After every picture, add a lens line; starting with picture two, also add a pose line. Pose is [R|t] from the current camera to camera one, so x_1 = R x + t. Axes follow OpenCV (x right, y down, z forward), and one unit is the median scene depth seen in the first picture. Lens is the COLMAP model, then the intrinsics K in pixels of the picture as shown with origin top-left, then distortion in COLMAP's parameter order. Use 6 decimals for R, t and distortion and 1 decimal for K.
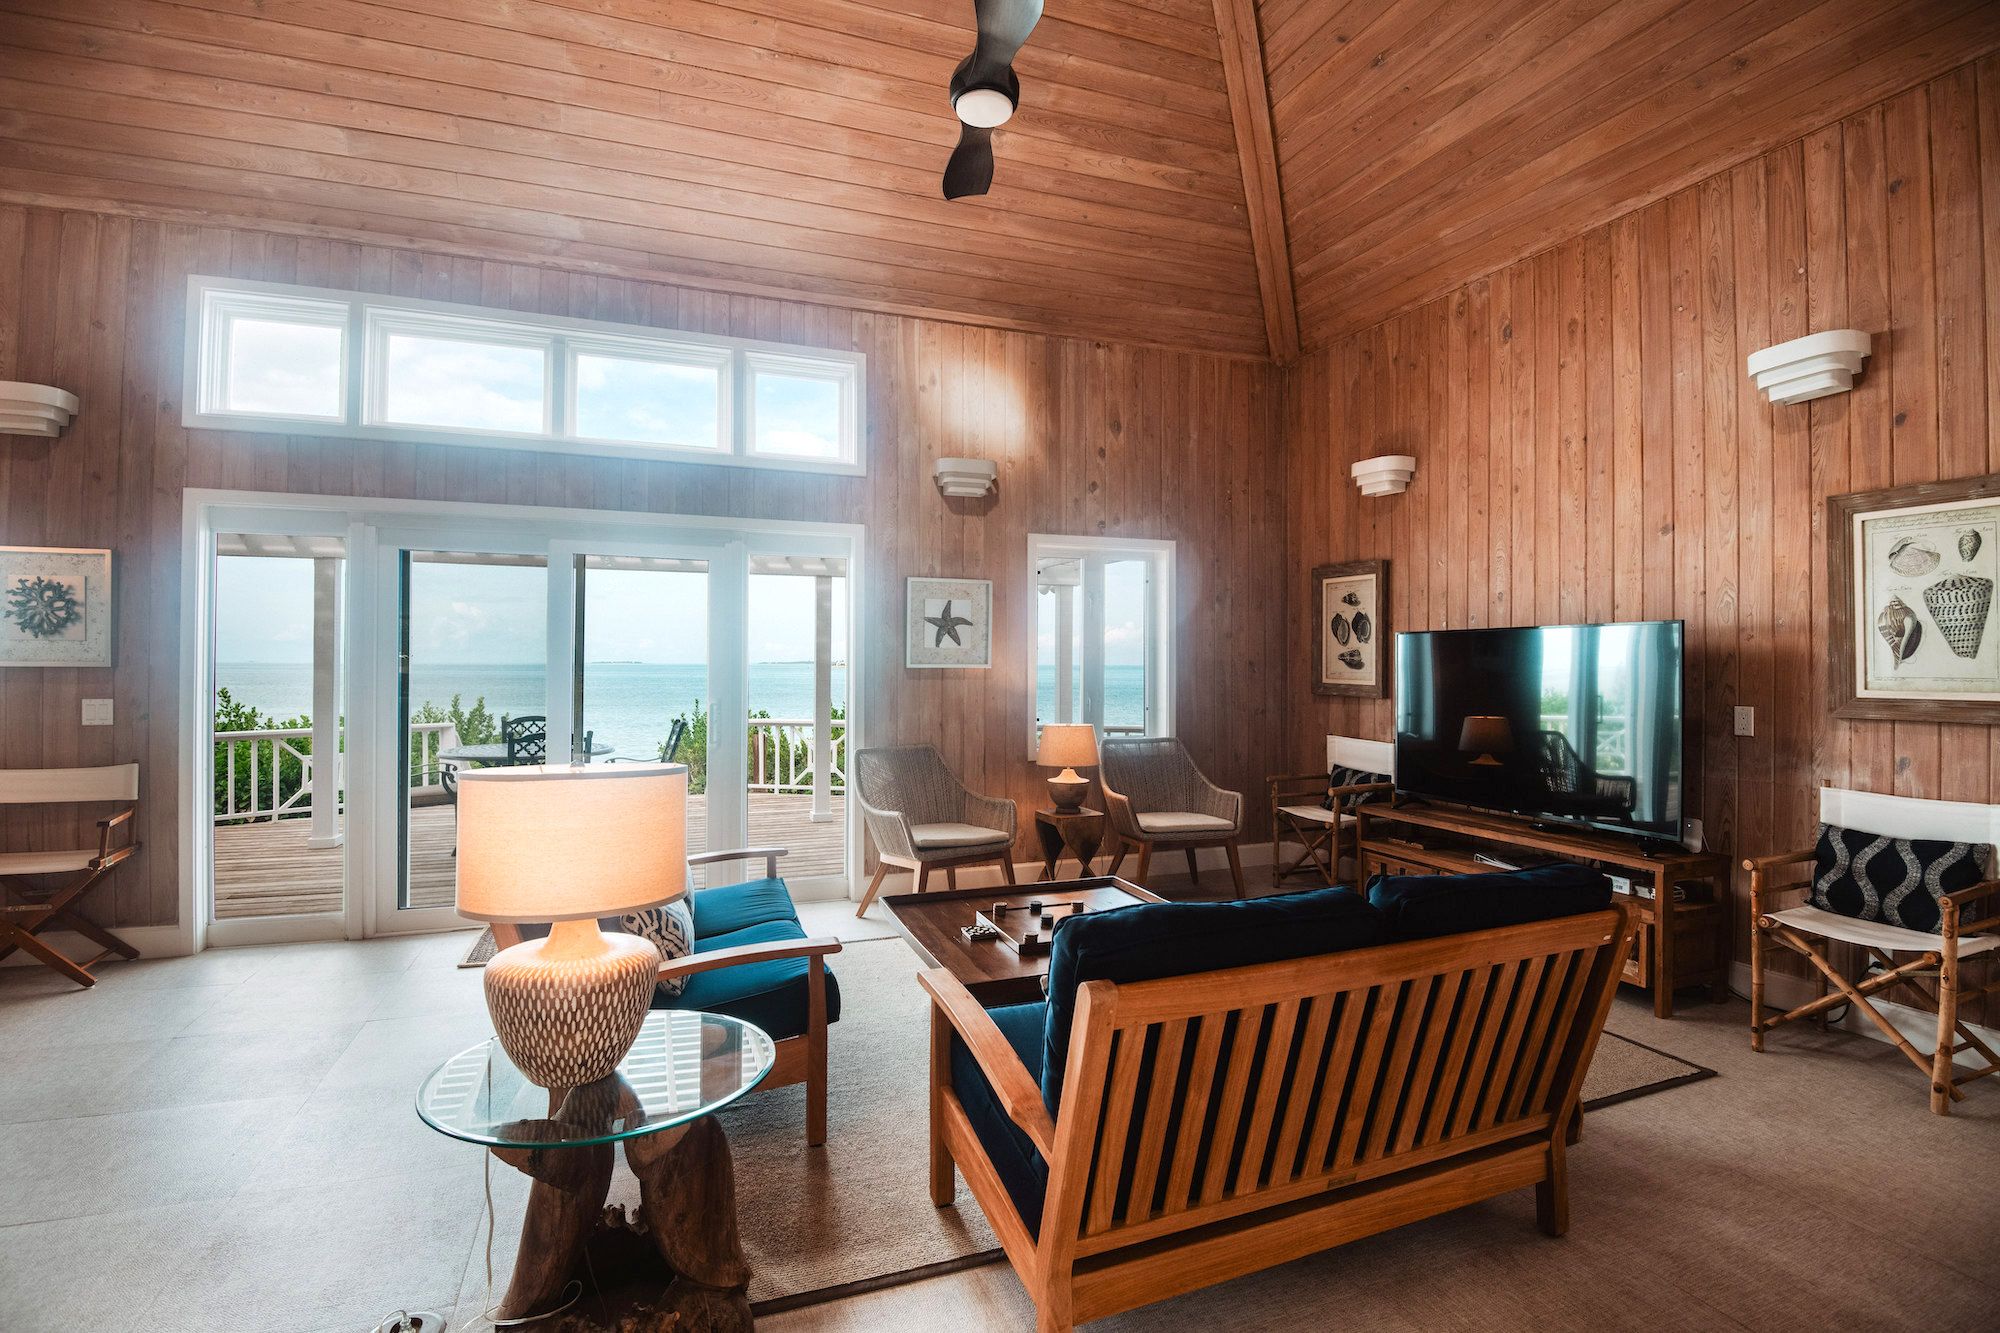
lens RADIAL K [[917.3, 0, 1001.8], [0, 917.3, 656.6], [0, 0, 1]] dist [-0.016791, -0.014477]
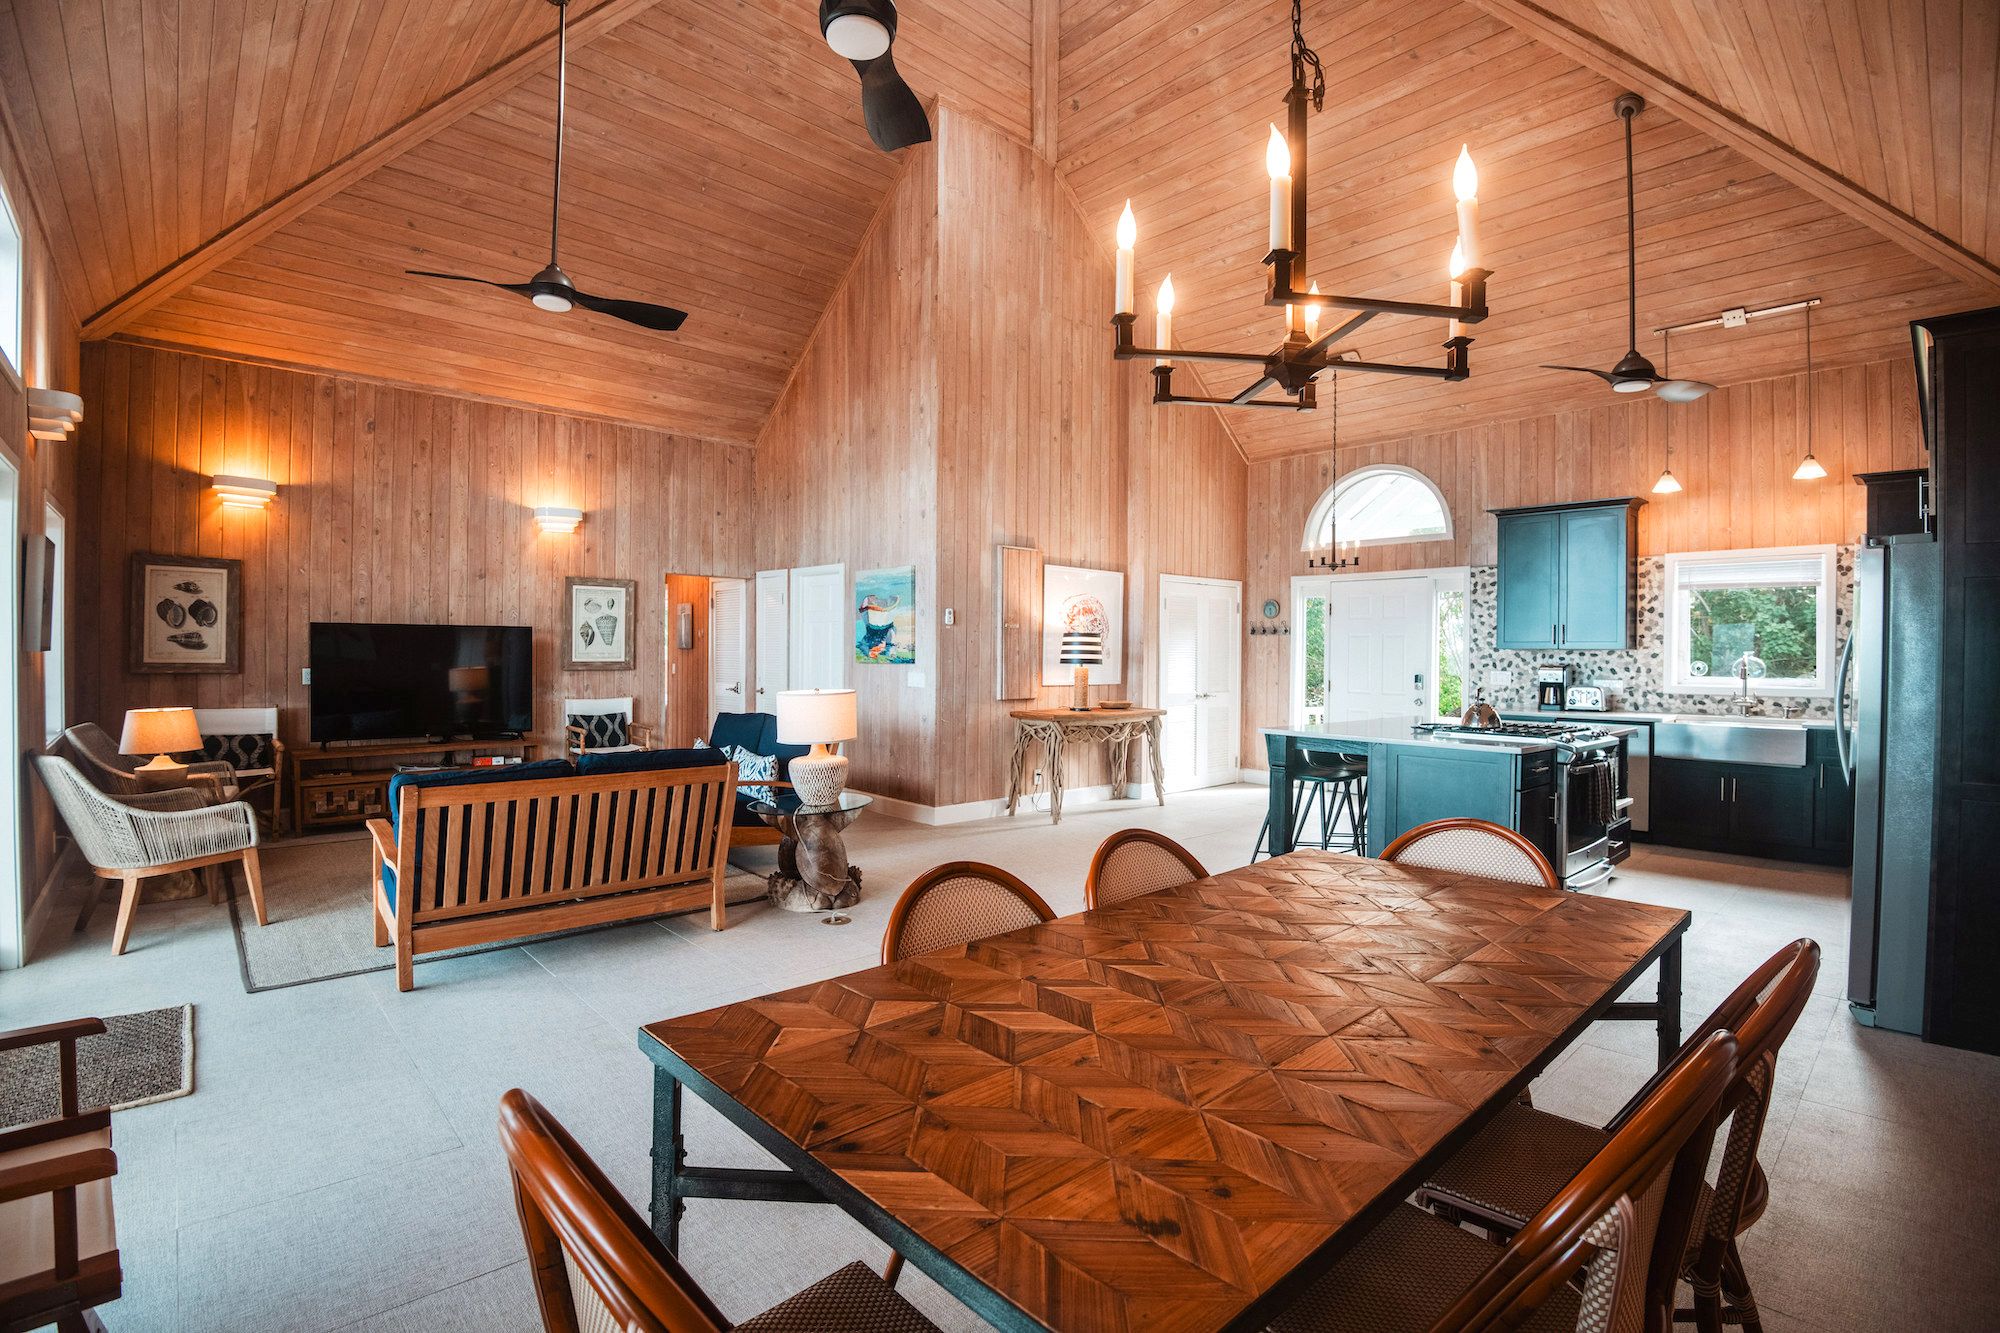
lens RADIAL K [[917.3, 0, 995.8], [0, 917.3, 657.8], [0, 0, 1]] dist [-0.016791, -0.014477]
pose [[-0.368760, -0.014082, 0.929418, -1.328885], [-0.017353, 0.999815, 0.008264, -0.003416], [-0.929363, -0.013081, -0.368936, 0.633065]]
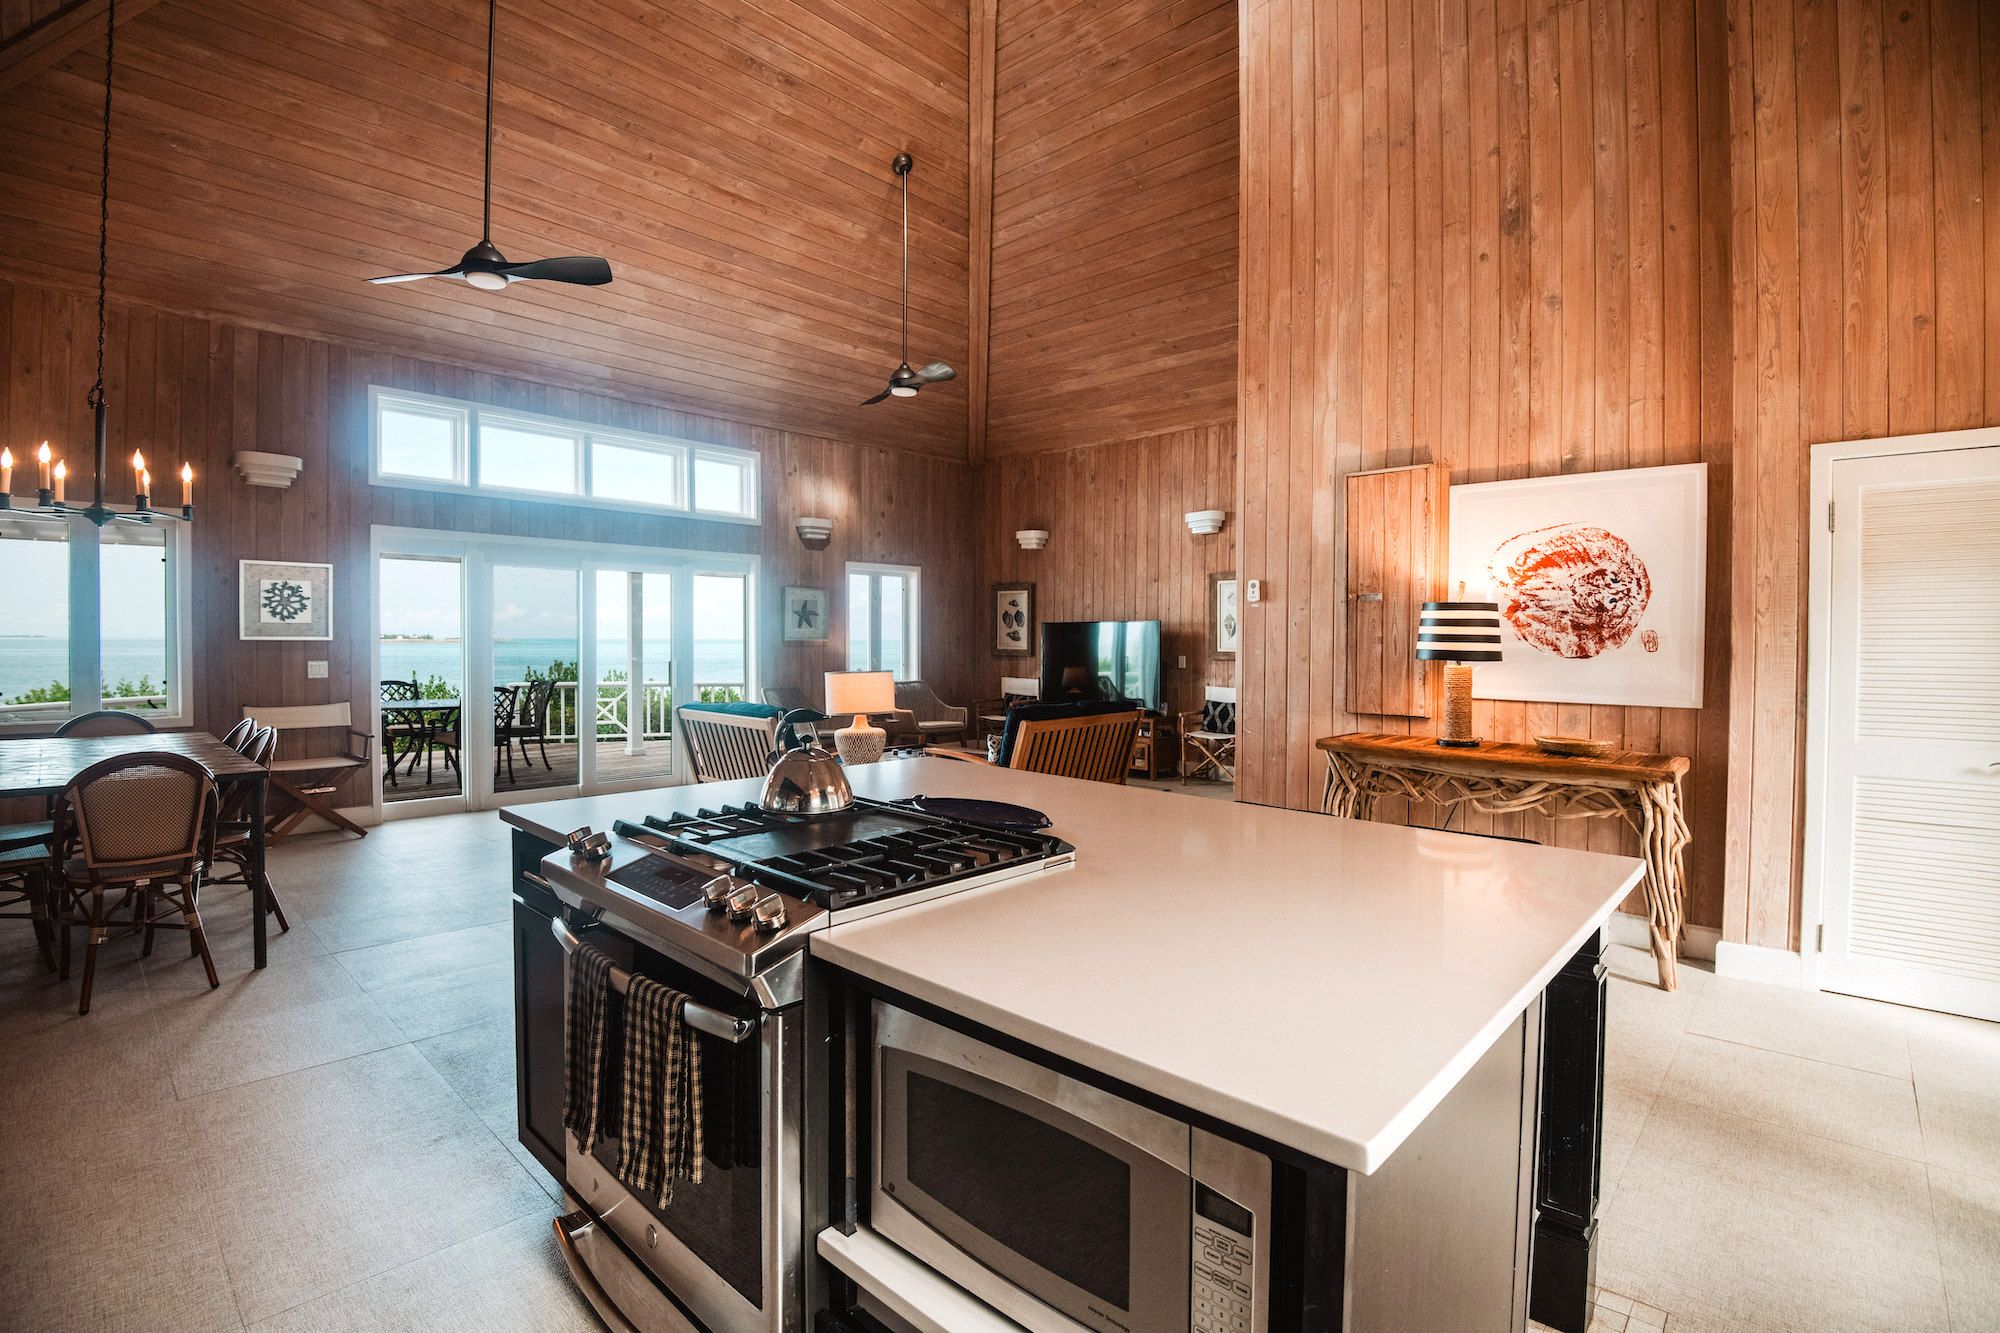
lens RADIAL K [[917.3, 0, 1000.6], [0, 917.3, 649.3], [0, 0, 1]] dist [-0.016791, -0.014477]
pose [[0.899097, -0.004412, 0.437727, -0.588628], [-0.004411, 0.999807, 0.019138, -0.006842], [-0.437727, -0.019138, 0.898904, -0.848399]]
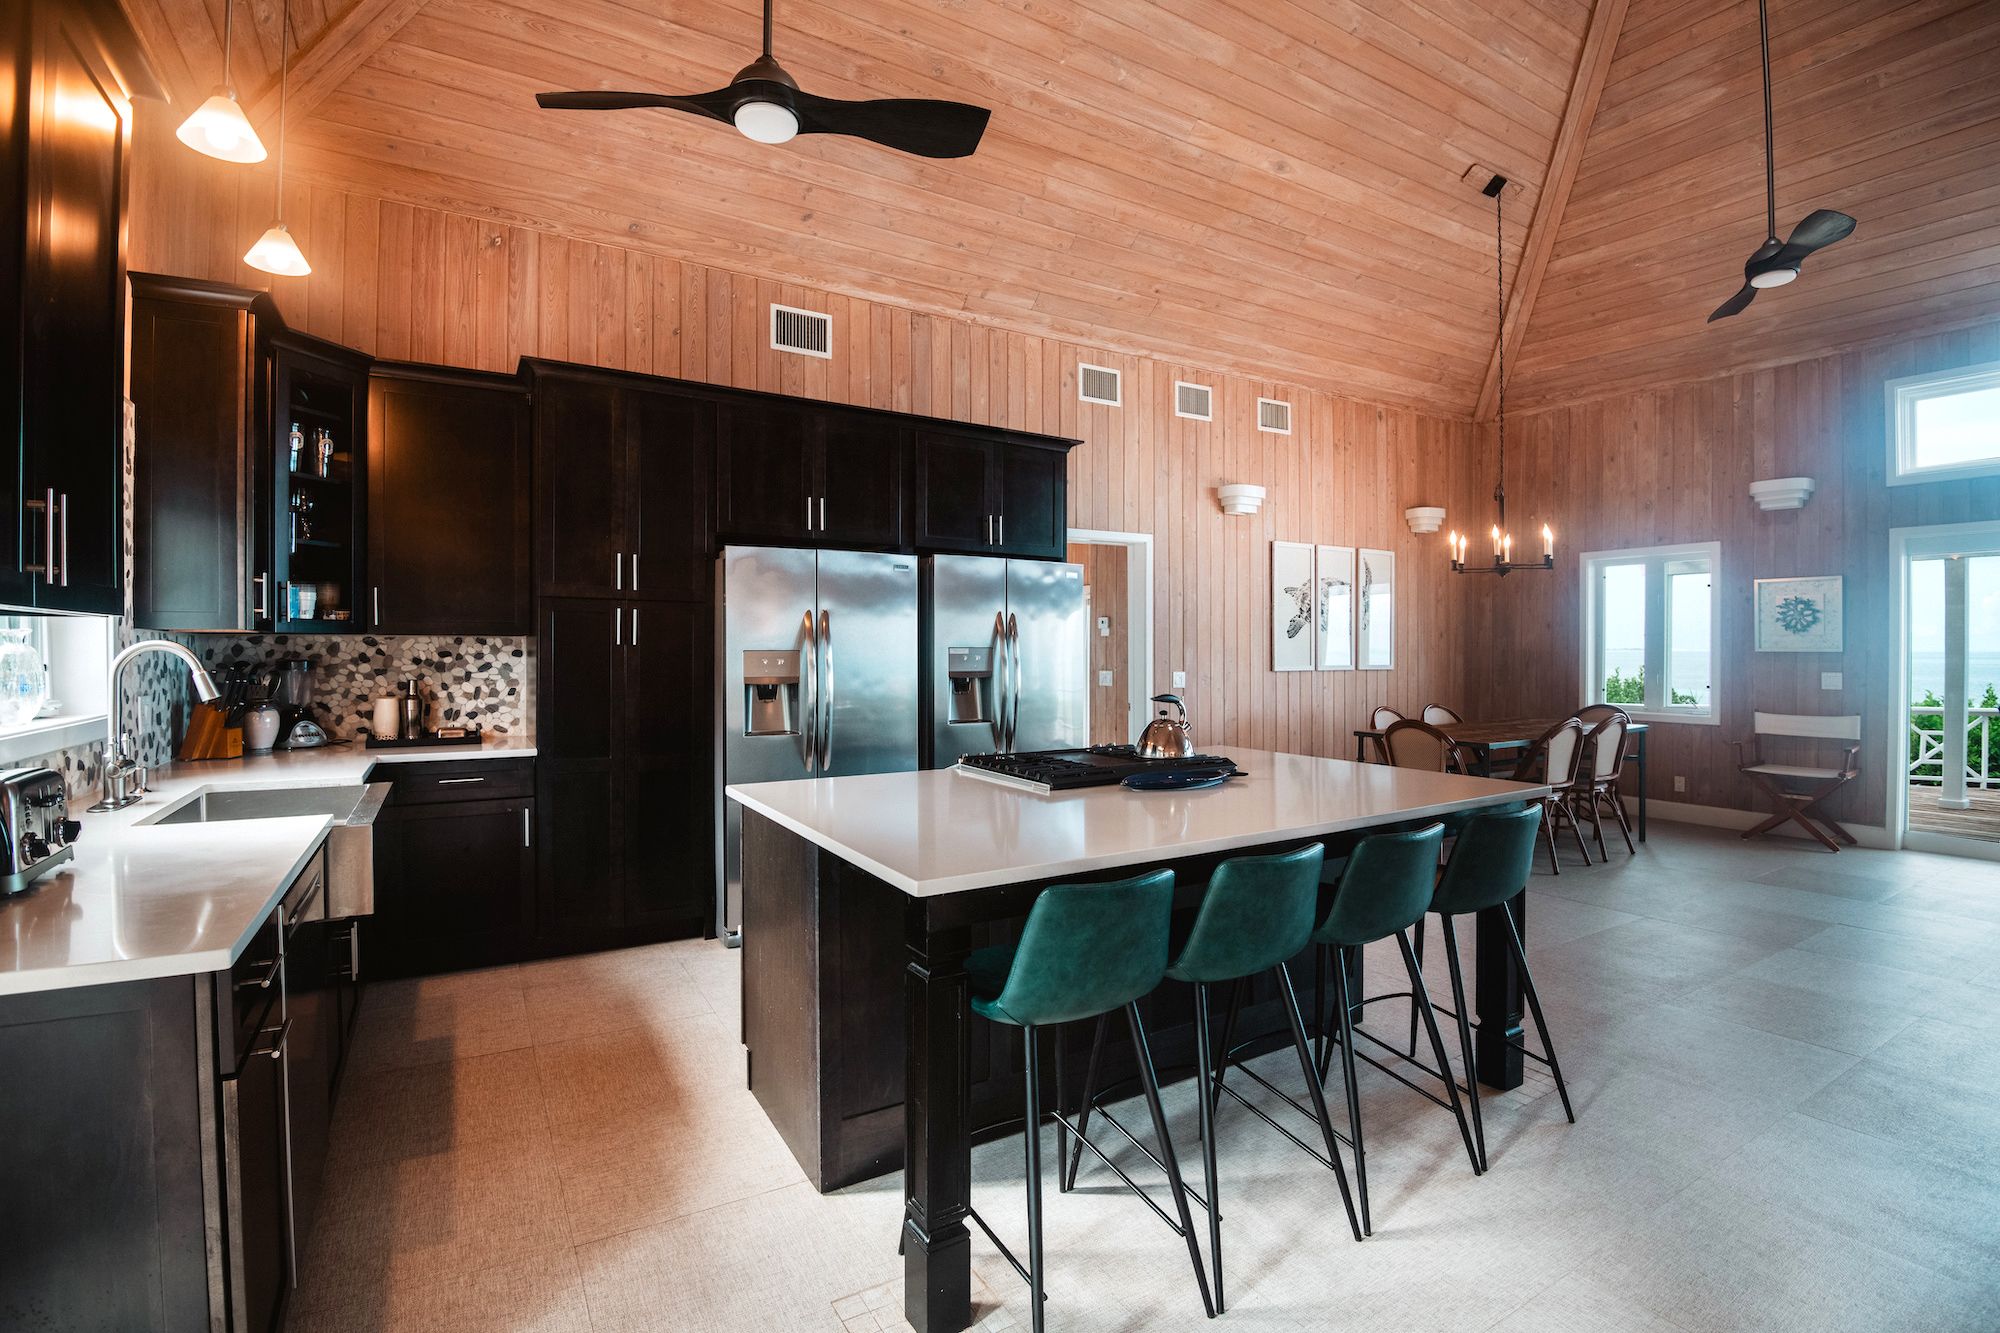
lens RADIAL K [[917.3, 0, 1001.6], [0, 917.3, 665.9], [0, 0, 1]] dist [-0.016791, -0.014477]
pose [[0.168339, 0.011072, -0.985667, 0.252748], [0.011687, 0.999844, 0.013228, -0.001437], [0.985660, -0.013746, 0.168183, -0.635178]]
